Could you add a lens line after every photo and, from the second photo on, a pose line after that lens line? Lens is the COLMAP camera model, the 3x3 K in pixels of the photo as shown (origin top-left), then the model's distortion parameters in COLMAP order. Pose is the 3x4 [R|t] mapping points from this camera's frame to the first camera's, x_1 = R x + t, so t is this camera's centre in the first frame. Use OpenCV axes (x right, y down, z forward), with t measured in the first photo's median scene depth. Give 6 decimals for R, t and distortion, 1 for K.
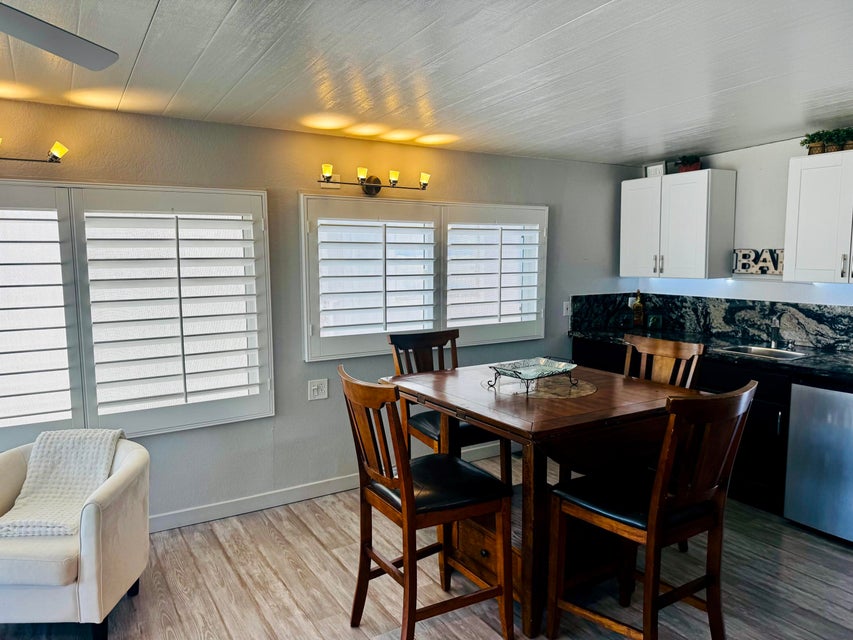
lens RADIAL K [[603.3, 0, 428.0], [0, 603.3, 321.2], [0, 0, 1]] dist [0.074346, -0.102424]
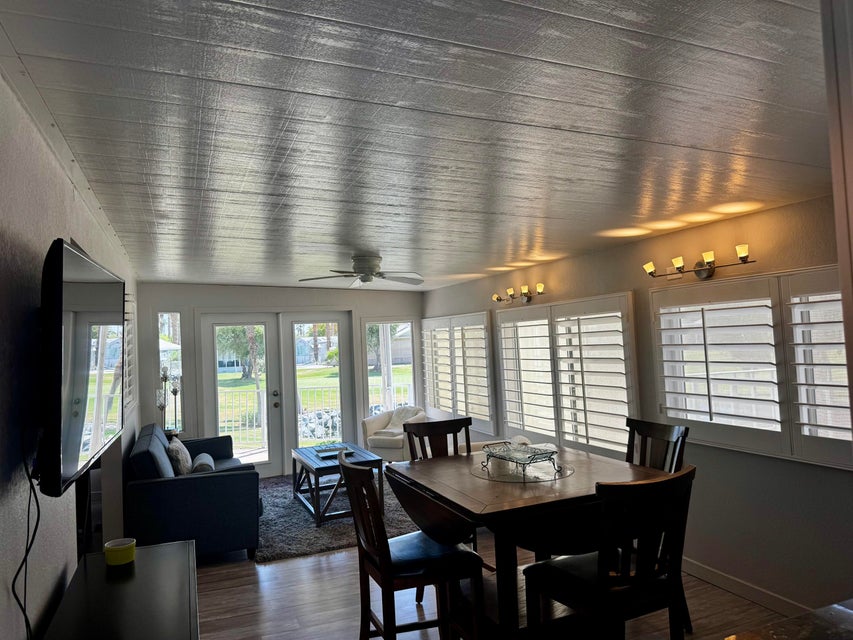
lens RADIAL K [[588.3, 0, 431.3], [0, 588.3, 317.6], [0, 0, 1]] dist [0.070824, 0.000325]
pose [[-0.171261, -0.033963, -0.984640, 0.942518], [-0.070626, 0.997258, -0.022114, -0.096897], [0.982691, 0.065753, -0.173190, 0.760670]]
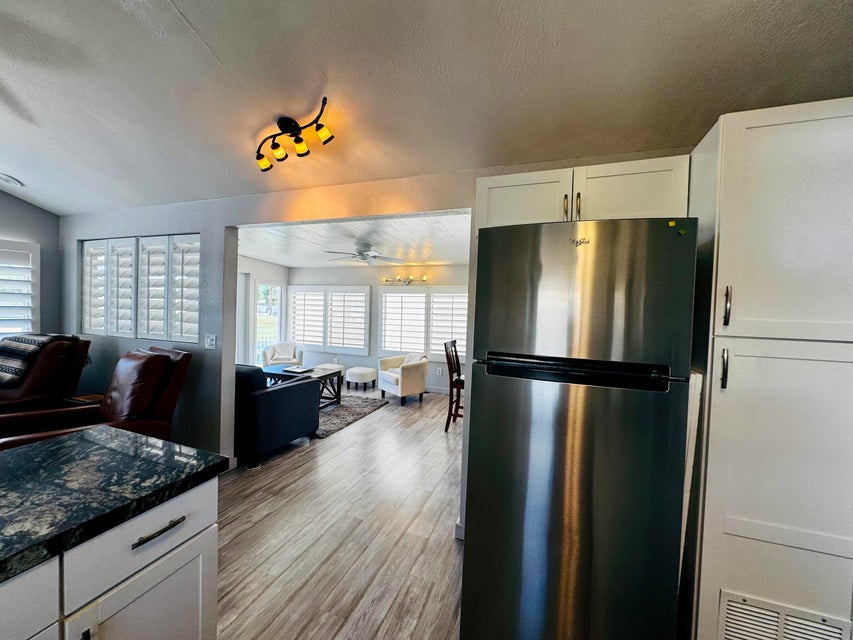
lens RADIAL K [[338.8, 0, 423.6], [0, 338.8, 318.0], [0, 0, 1]] dist [-0.006130, 0.000708]
pose [[0.604404, 0.034370, -0.795936, 0.797508], [-0.116122, 0.992200, -0.045334, 0.042625], [0.788169, 0.119825, 0.603681, -0.168572]]
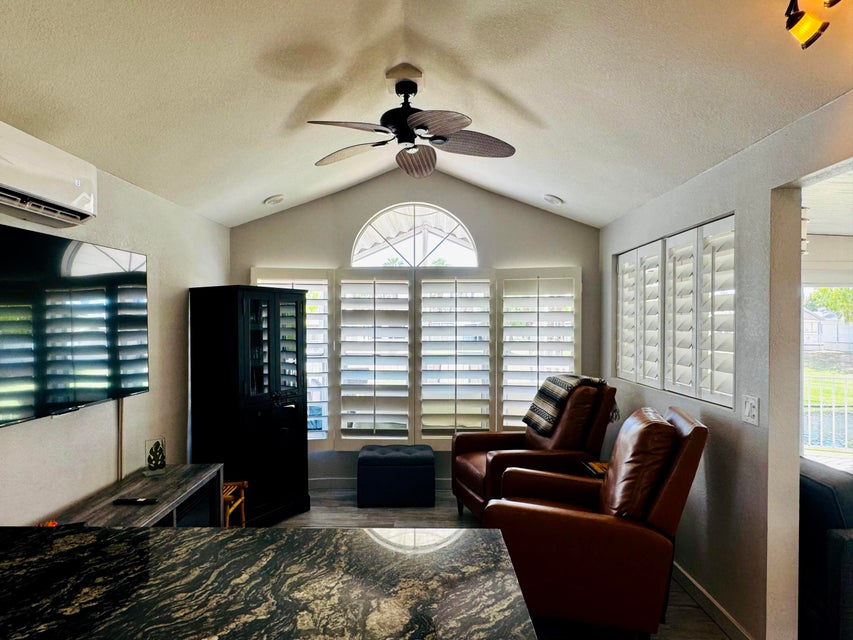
lens RADIAL K [[556.3, 0, 425.2], [0, 556.3, 321.0], [0, 0, 1]] dist [-0.002094, -0.000239]
pose [[-0.548391, -0.012402, -0.836130, 0.680622], [-0.101472, 0.993488, 0.051816, 0.016386], [0.830043, 0.113259, -0.546078, -0.054859]]
